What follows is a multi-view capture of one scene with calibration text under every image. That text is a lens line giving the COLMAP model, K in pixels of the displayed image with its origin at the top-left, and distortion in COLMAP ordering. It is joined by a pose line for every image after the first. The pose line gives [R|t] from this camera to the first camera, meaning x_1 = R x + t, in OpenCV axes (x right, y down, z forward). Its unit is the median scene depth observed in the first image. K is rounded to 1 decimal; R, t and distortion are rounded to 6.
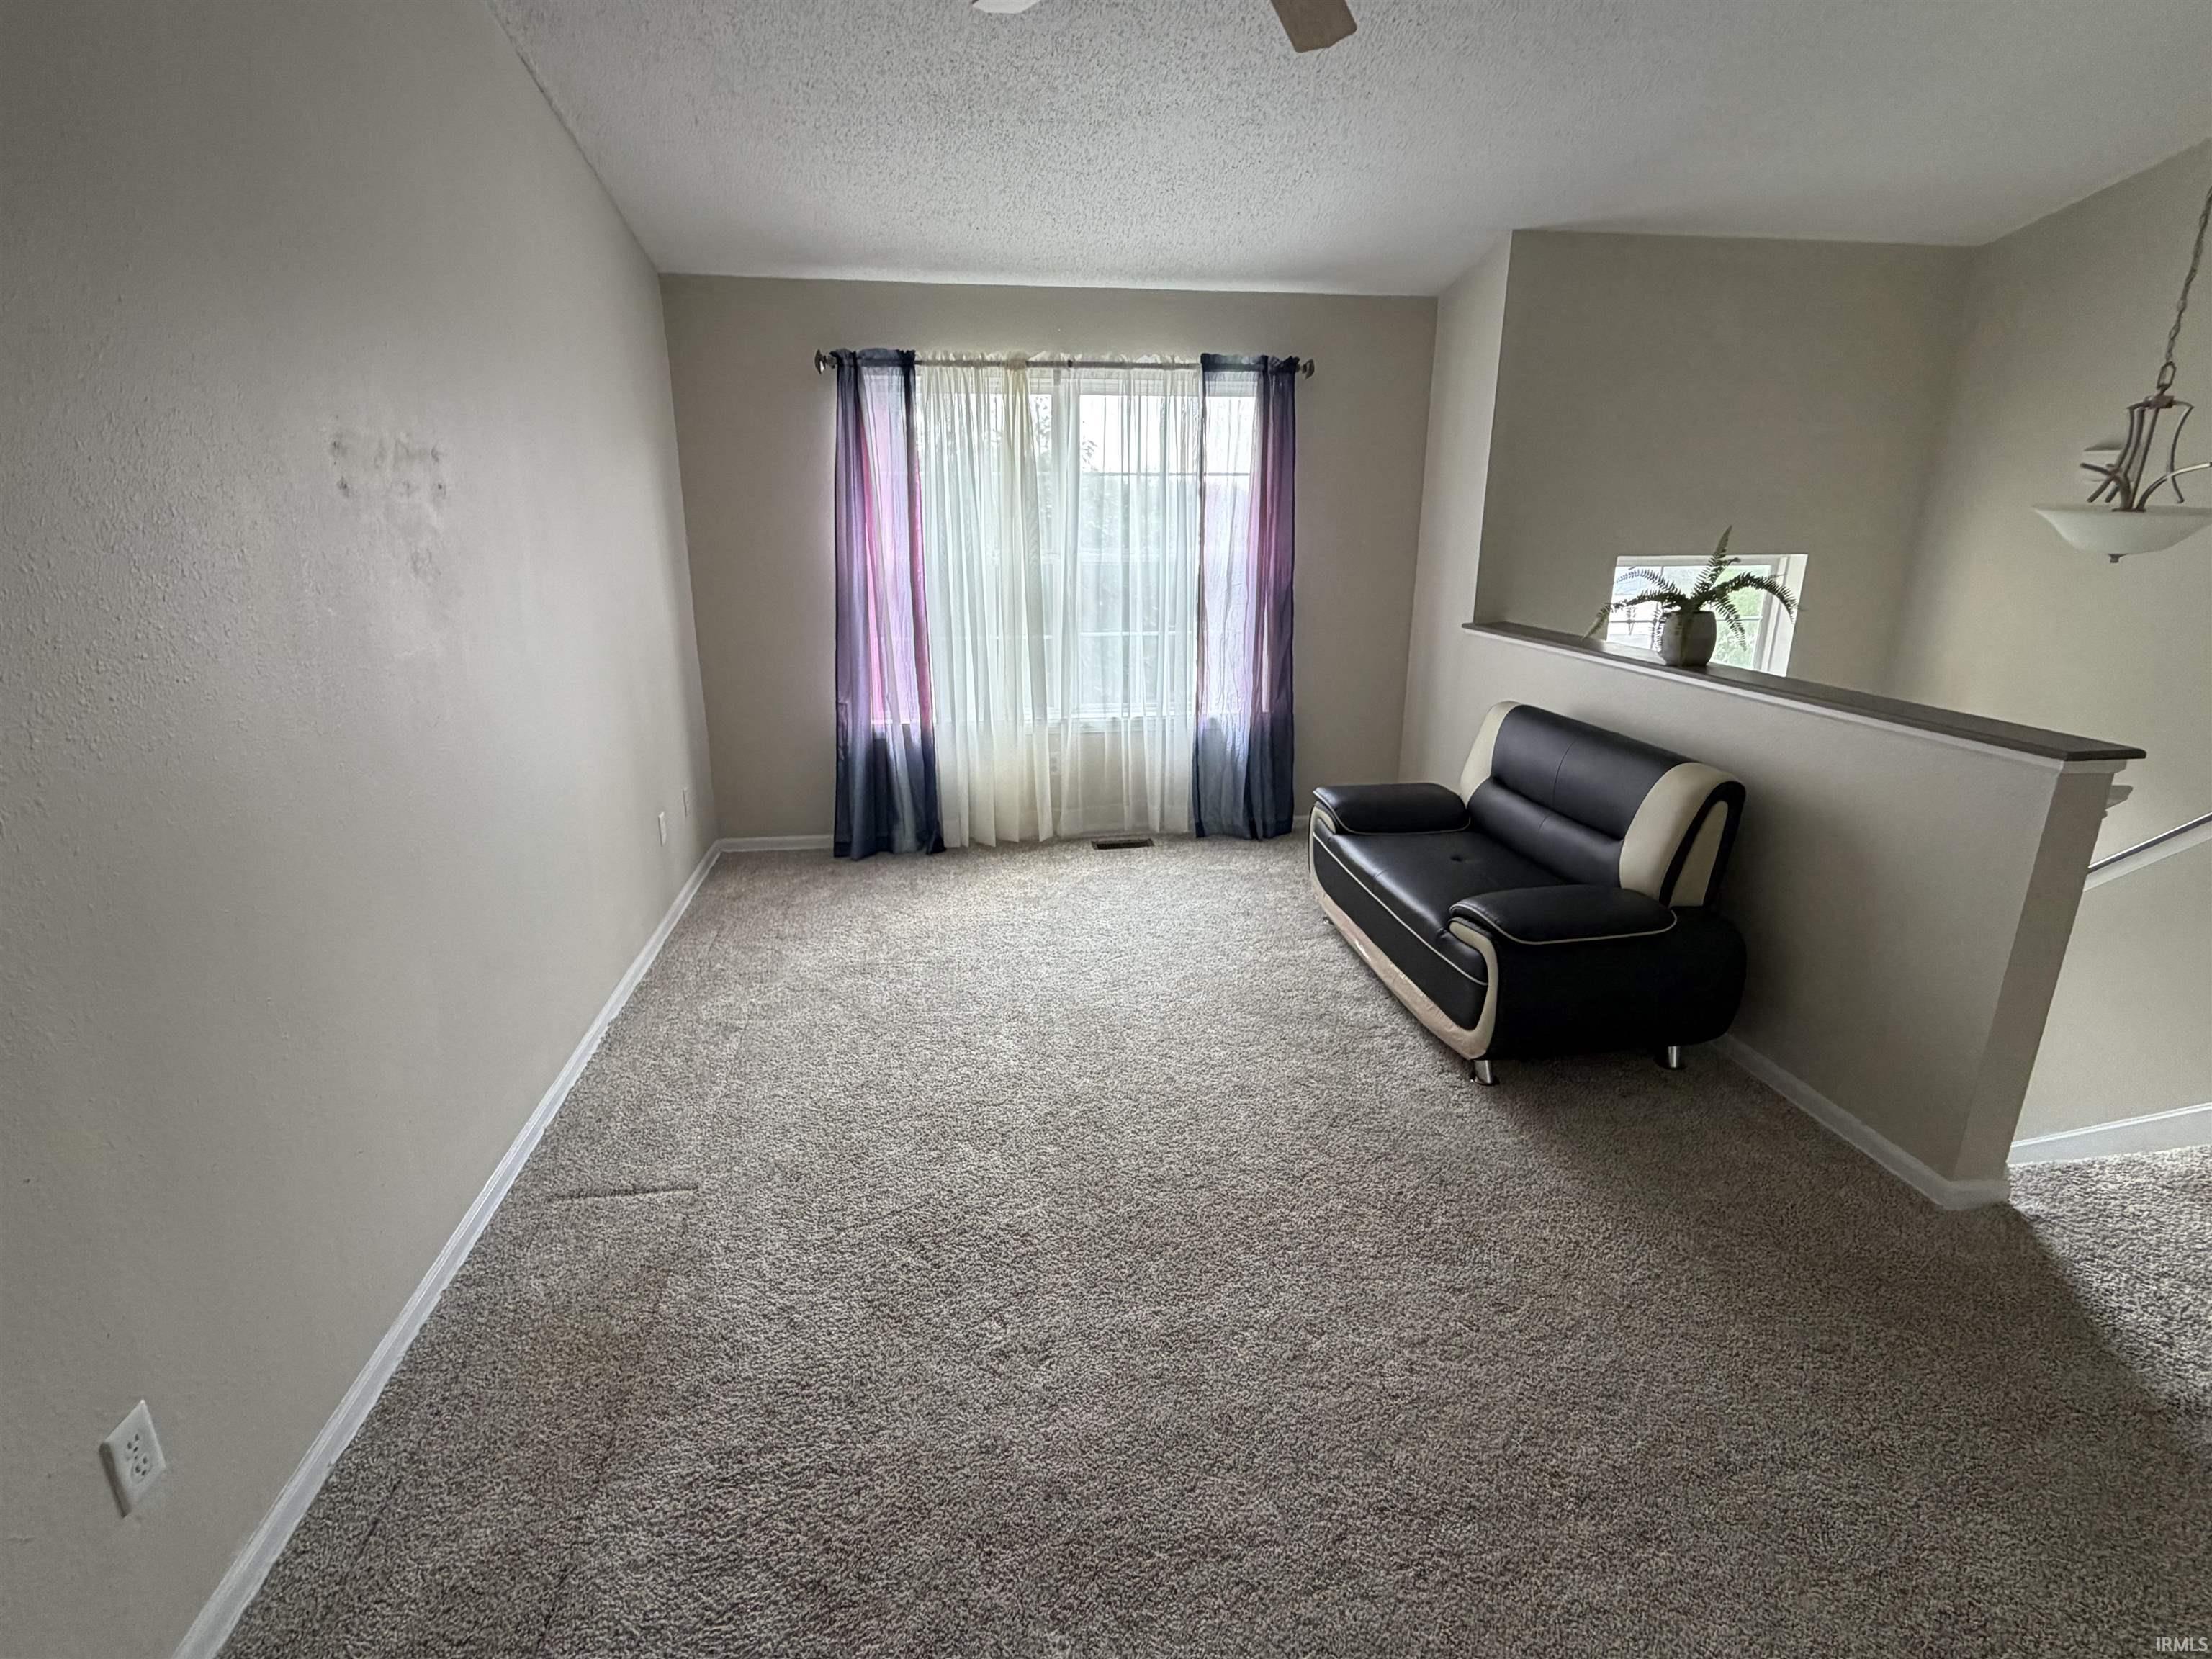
lens RADIAL K [[1069.4, 0, 1108.6], [0, 1069.4, 832.7], [0, 0, 1]] dist [-0.005435, -0.000726]
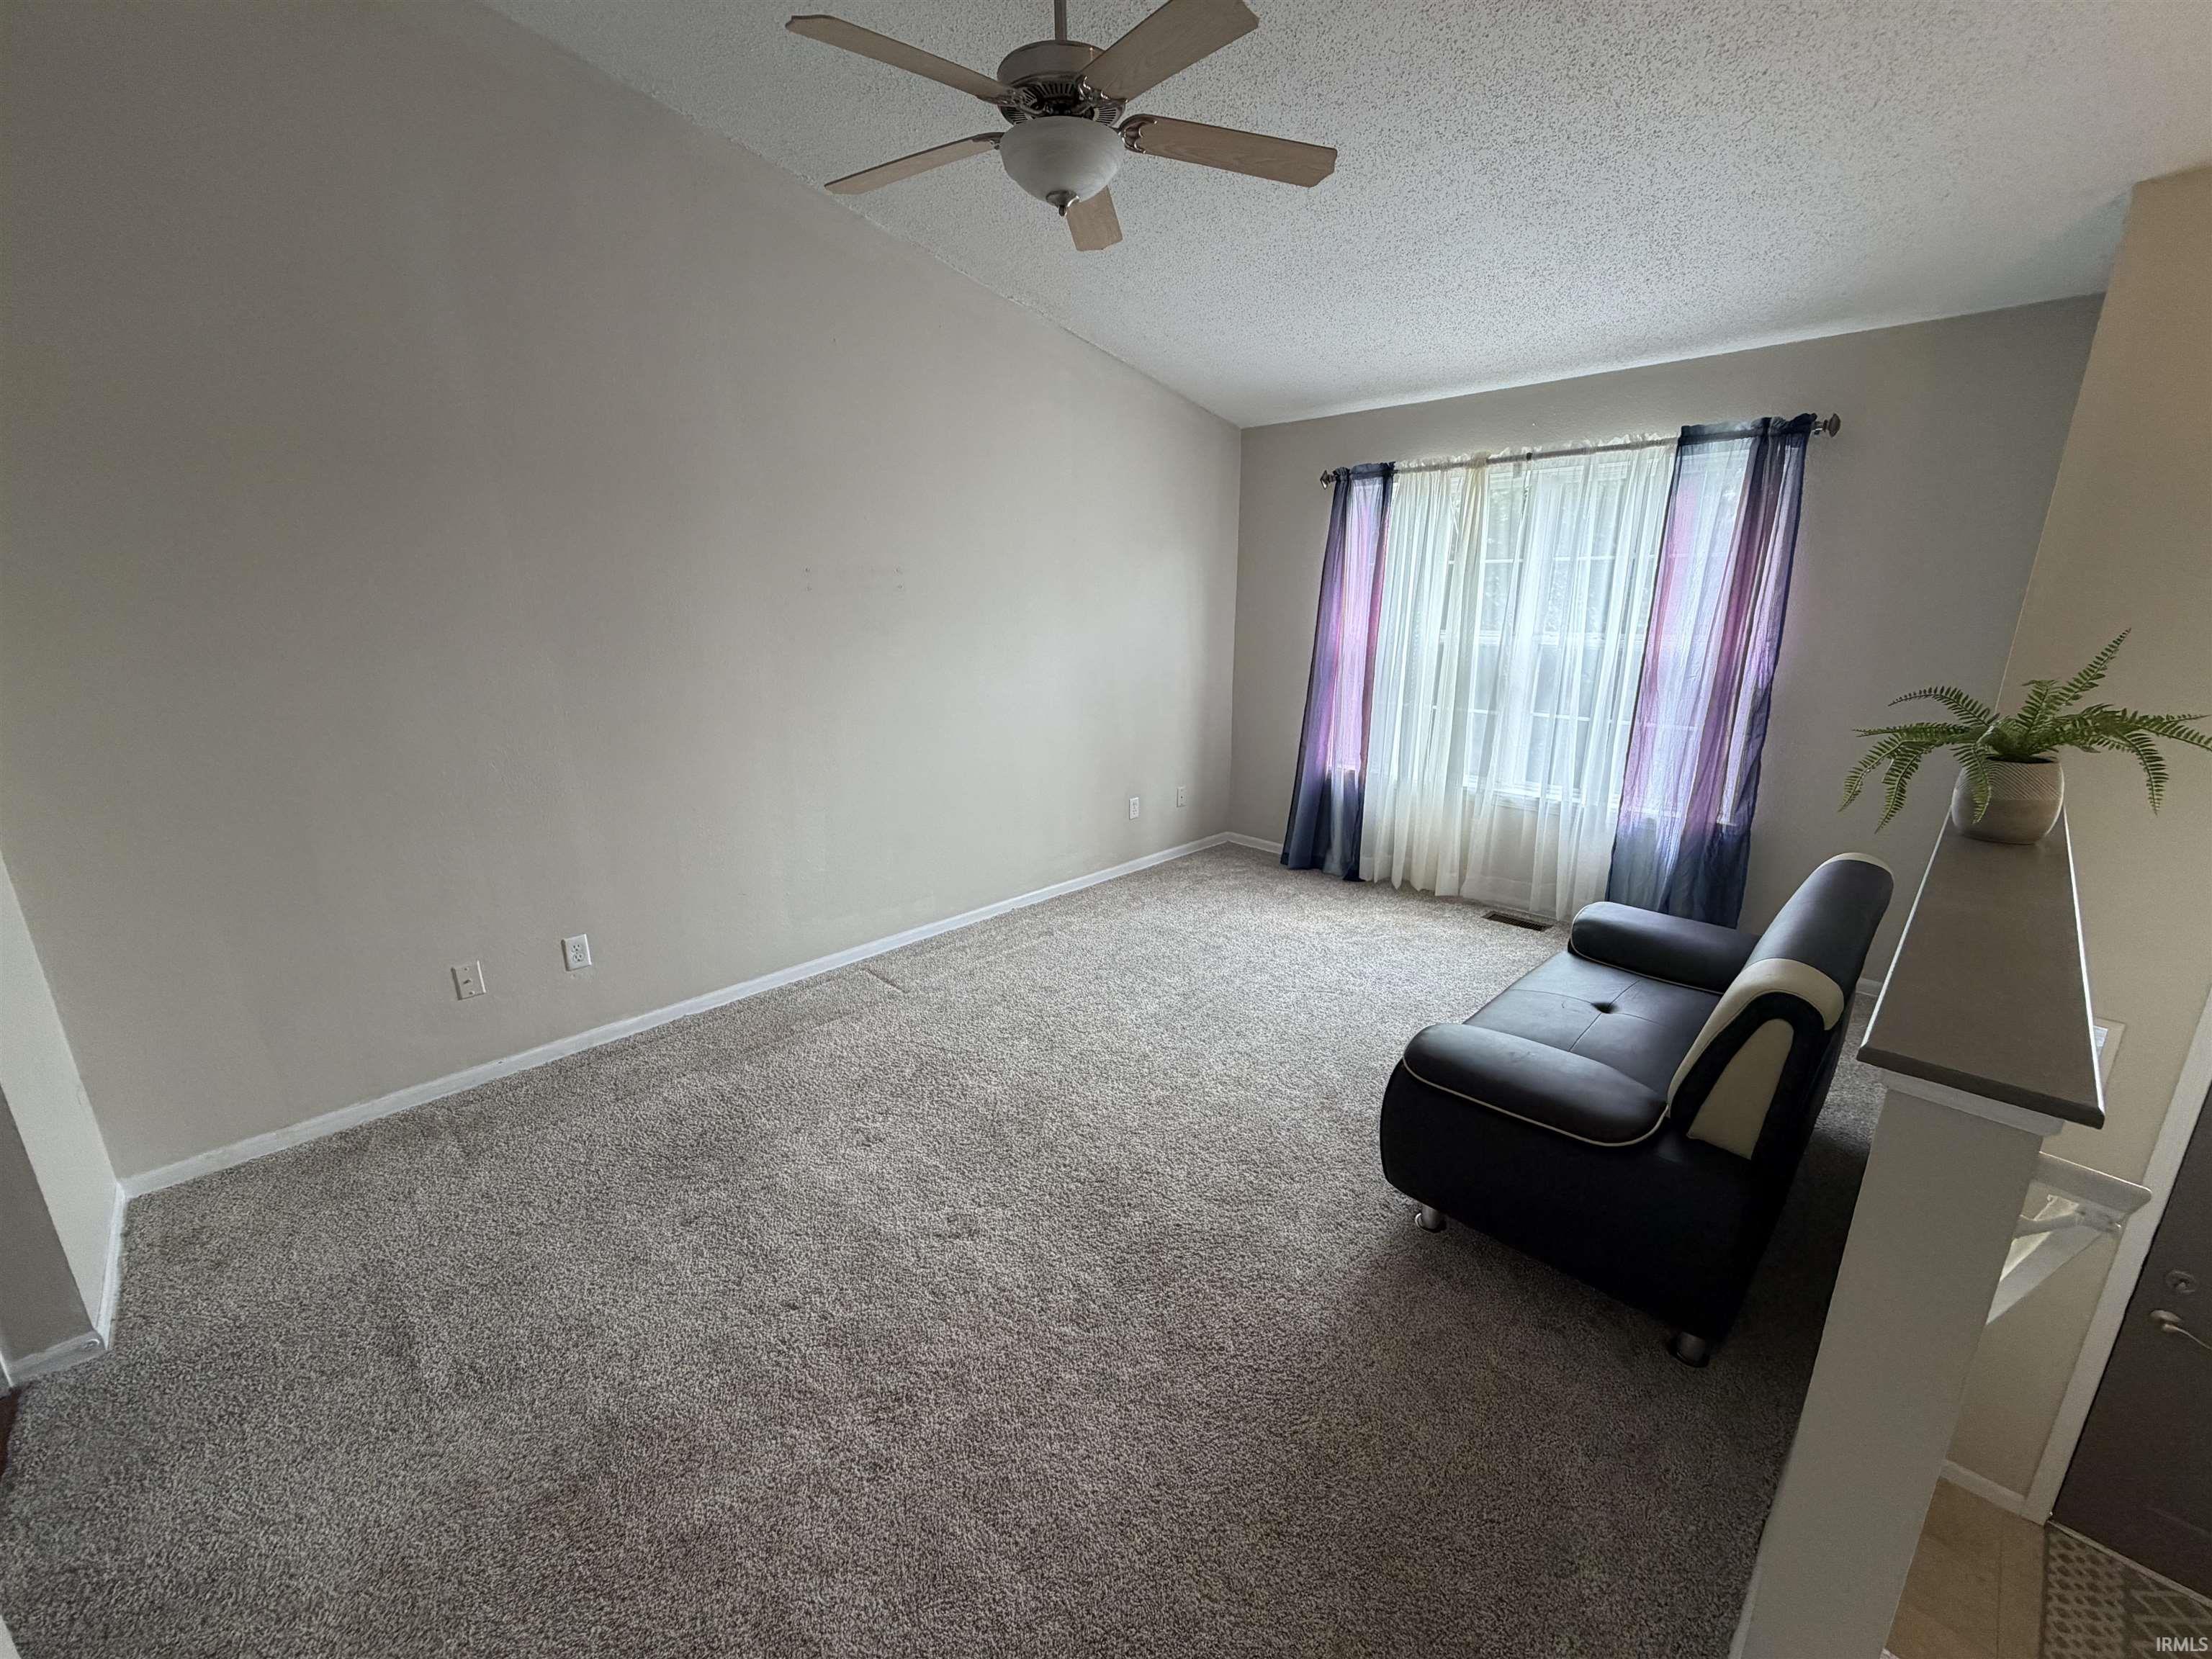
lens RADIAL K [[884.3, 0, 1098.8], [0, 884.3, 830.1], [0, 0, 1]] dist [0.002018, 0.000179]
pose [[0.589886, 0.208949, -0.779984, 0.464544], [-0.227307, 0.969848, 0.087904, -0.063274], [0.774833, 0.125442, 0.619595, 0.179424]]
